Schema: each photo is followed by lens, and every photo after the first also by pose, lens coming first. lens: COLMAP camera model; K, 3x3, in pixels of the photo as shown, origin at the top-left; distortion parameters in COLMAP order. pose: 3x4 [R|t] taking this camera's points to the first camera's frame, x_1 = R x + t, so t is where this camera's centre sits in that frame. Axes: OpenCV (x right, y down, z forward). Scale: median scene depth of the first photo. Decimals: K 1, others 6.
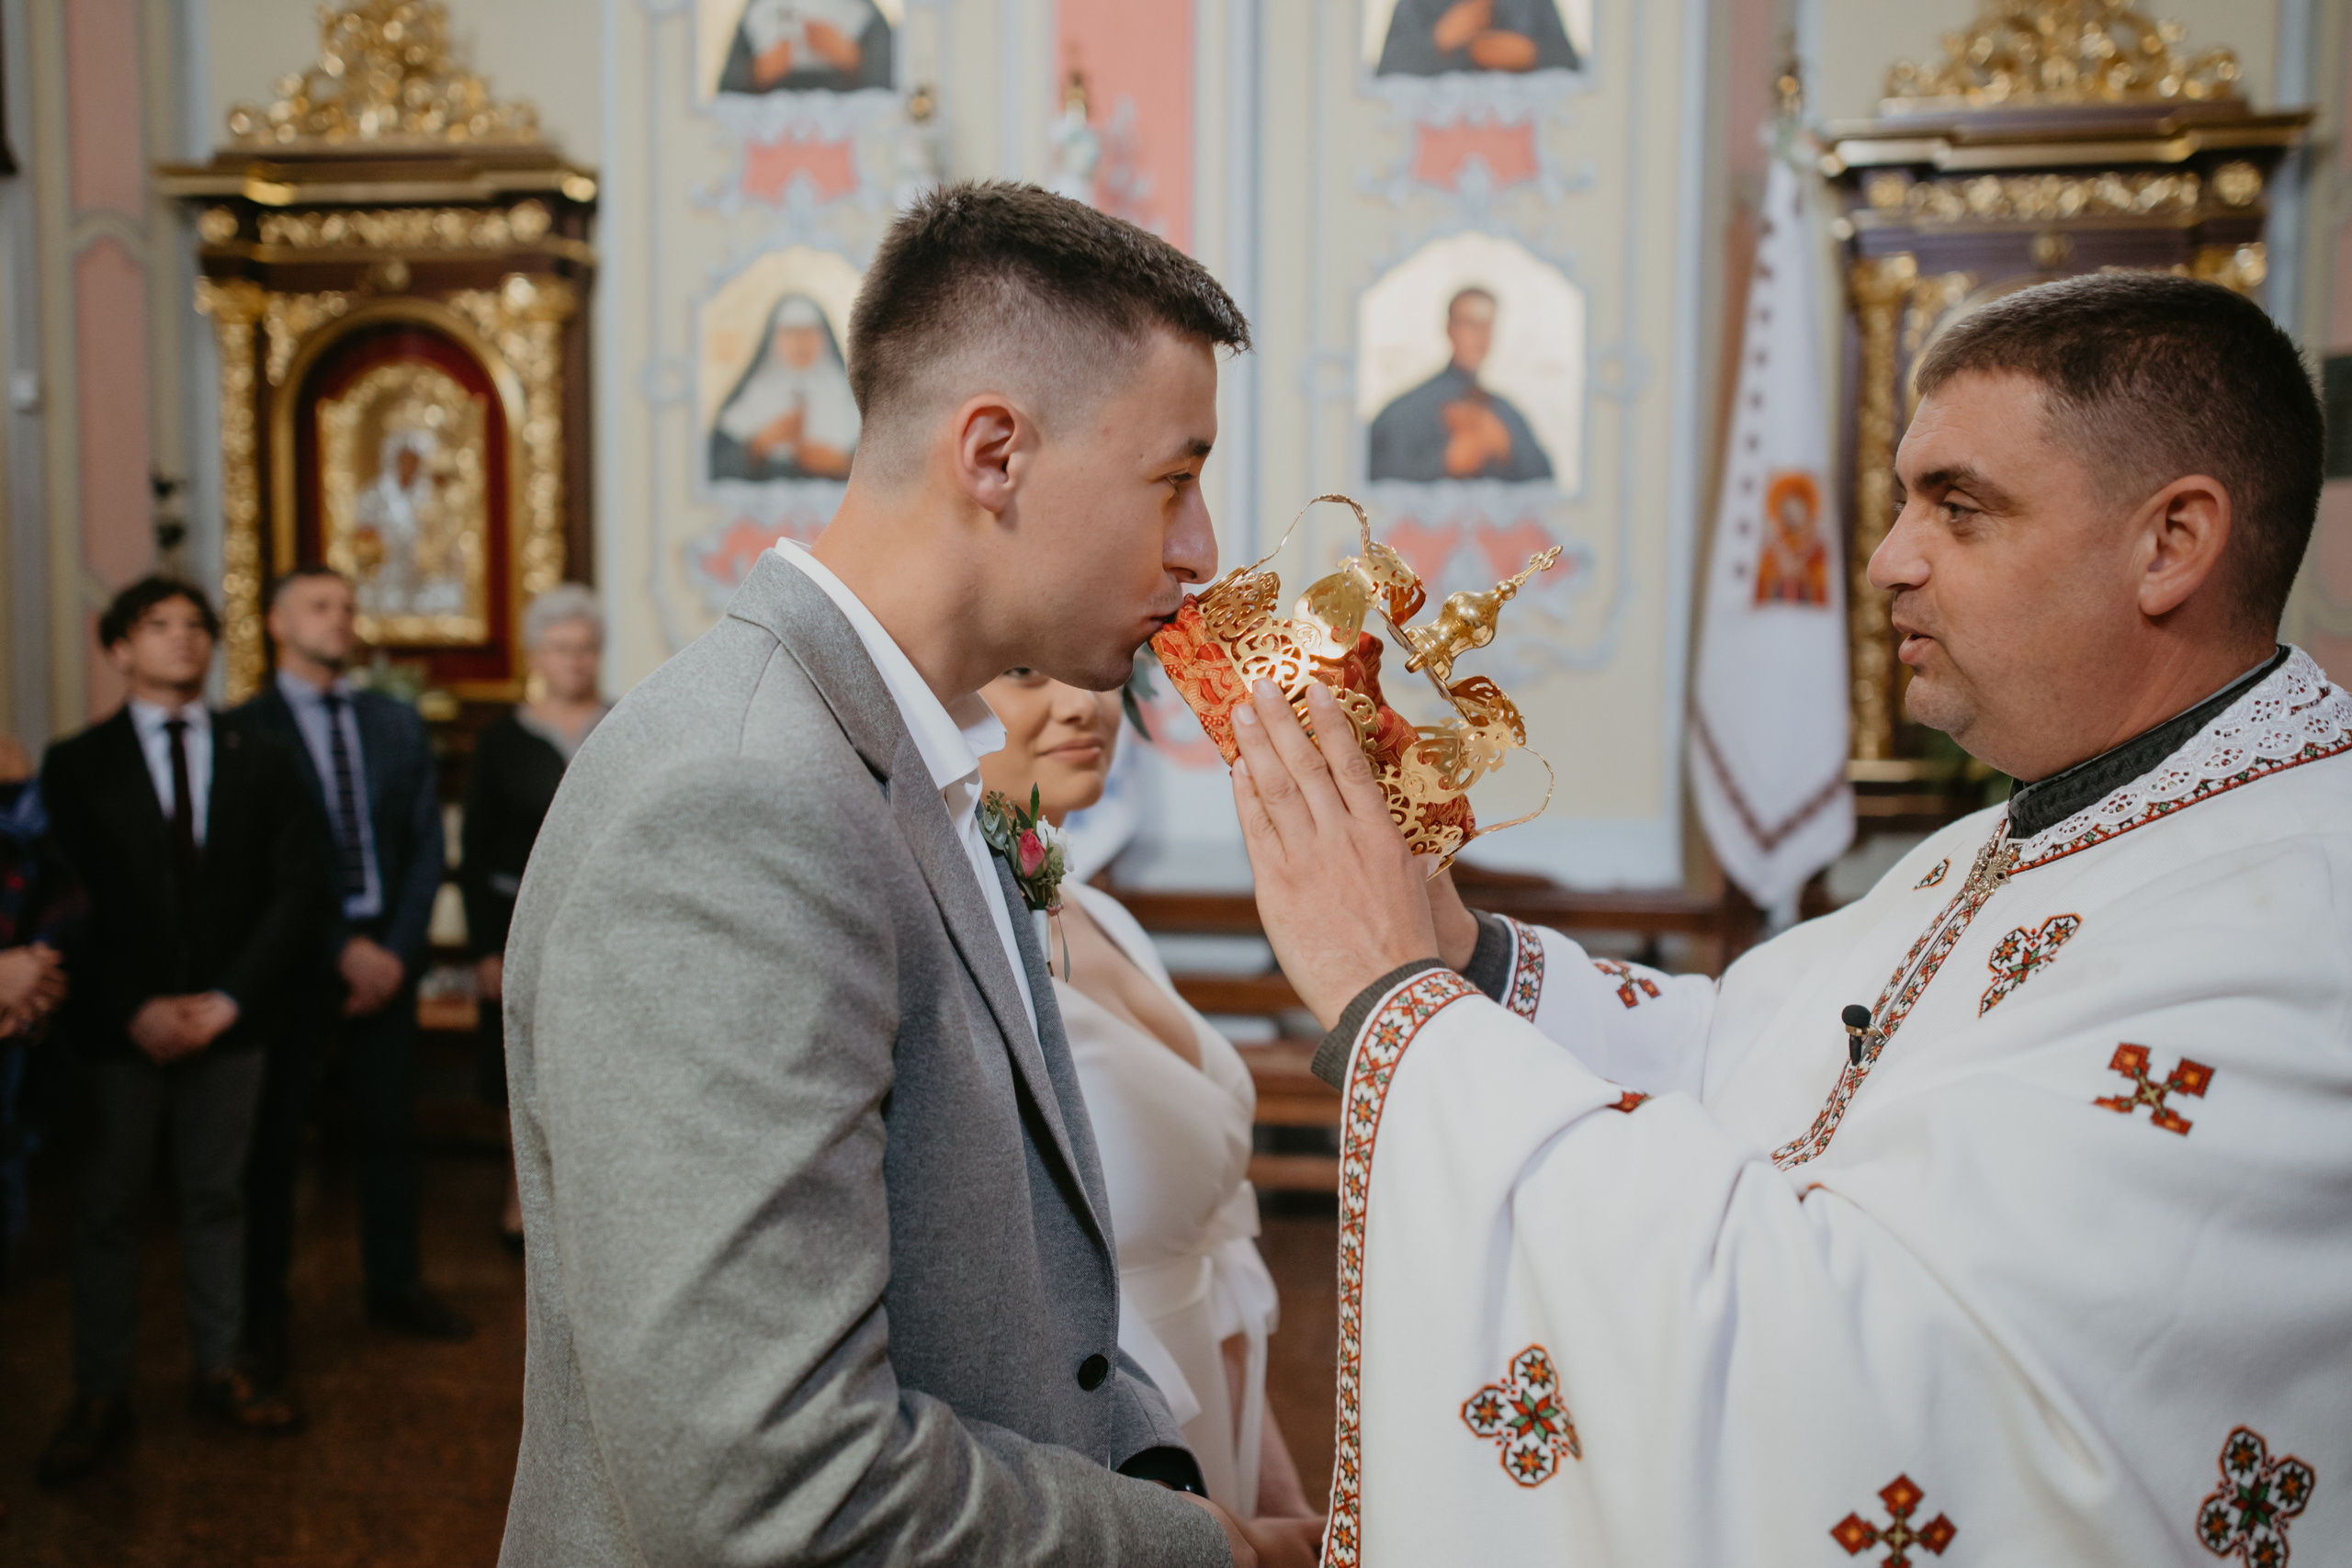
lens RADIAL K [[2118.7, 0, 1156.4], [0, 2118.7, 772.5], [0, 0, 1]] dist [0.036552, 0.027371]
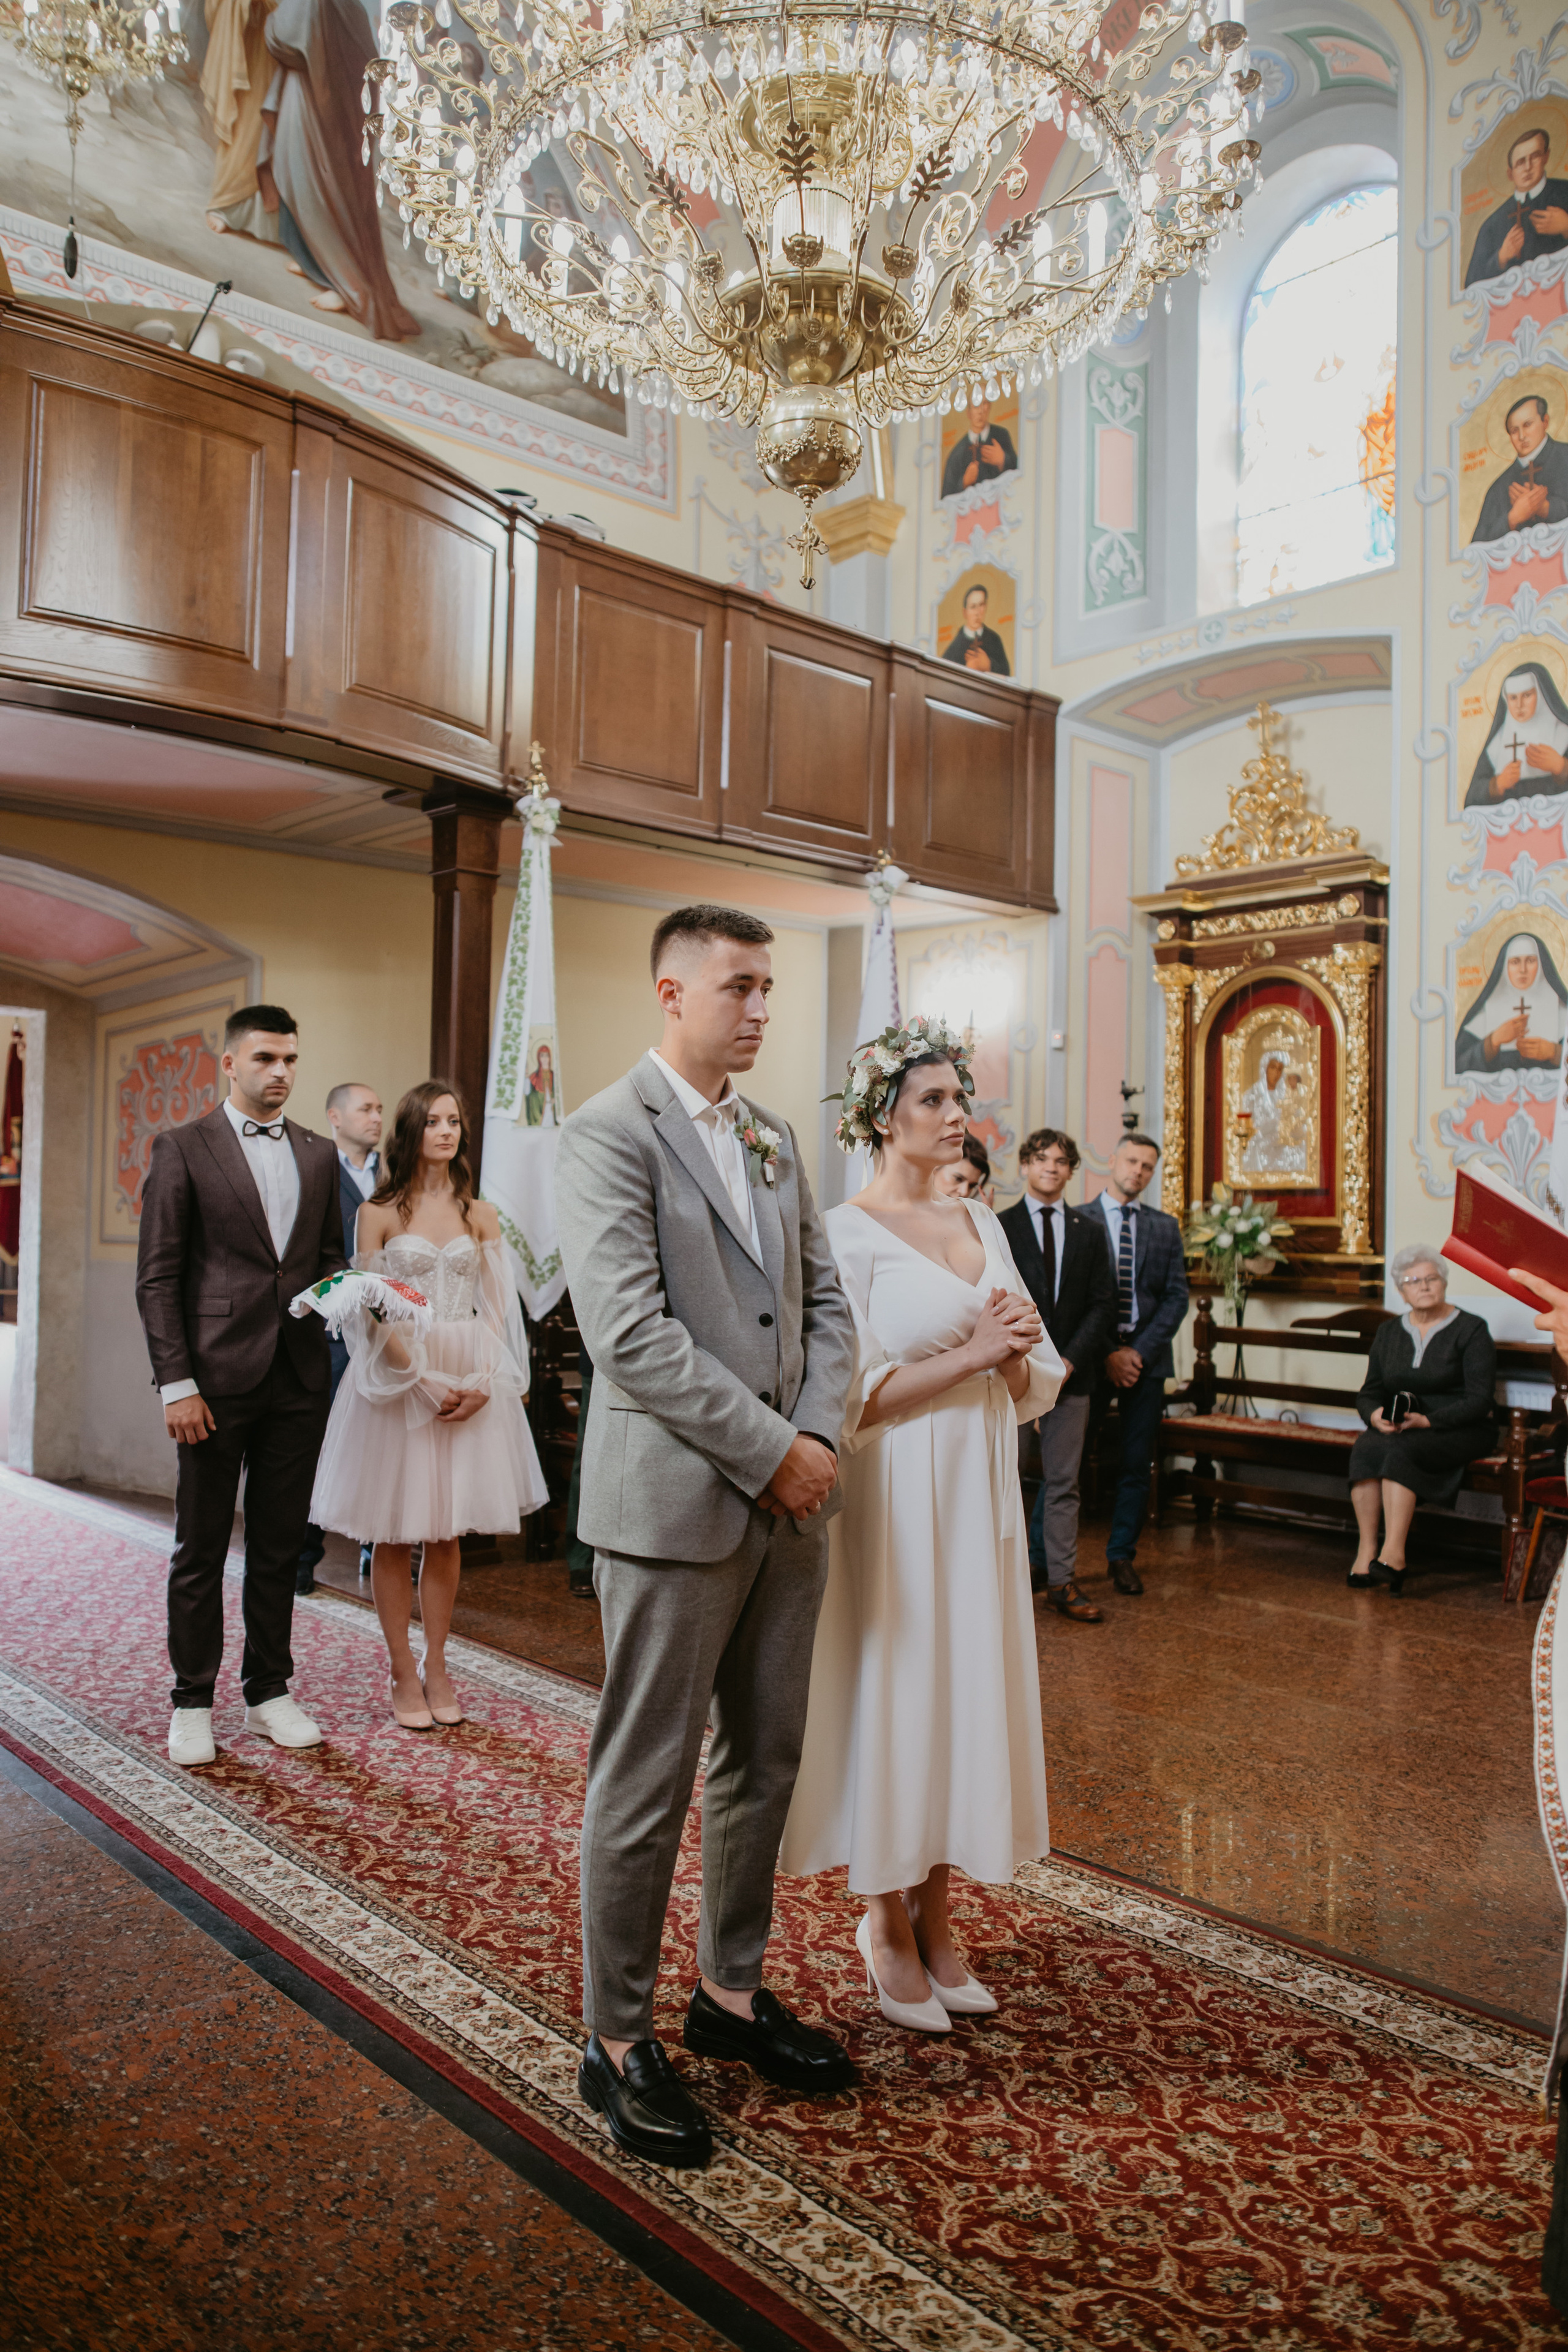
lens RADIAL K [[1736.6, 0, 780.2], [0, 1736.6, 1177.0], [0, 0, 1]] dist [-0.041286, 0.030991]
pose [[0.763797, -0.009636, -0.645385, 0.179962], [-0.053648, 0.995481, -0.078354, 0.046397], [0.643223, 0.094470, 0.759828, -0.155679]]
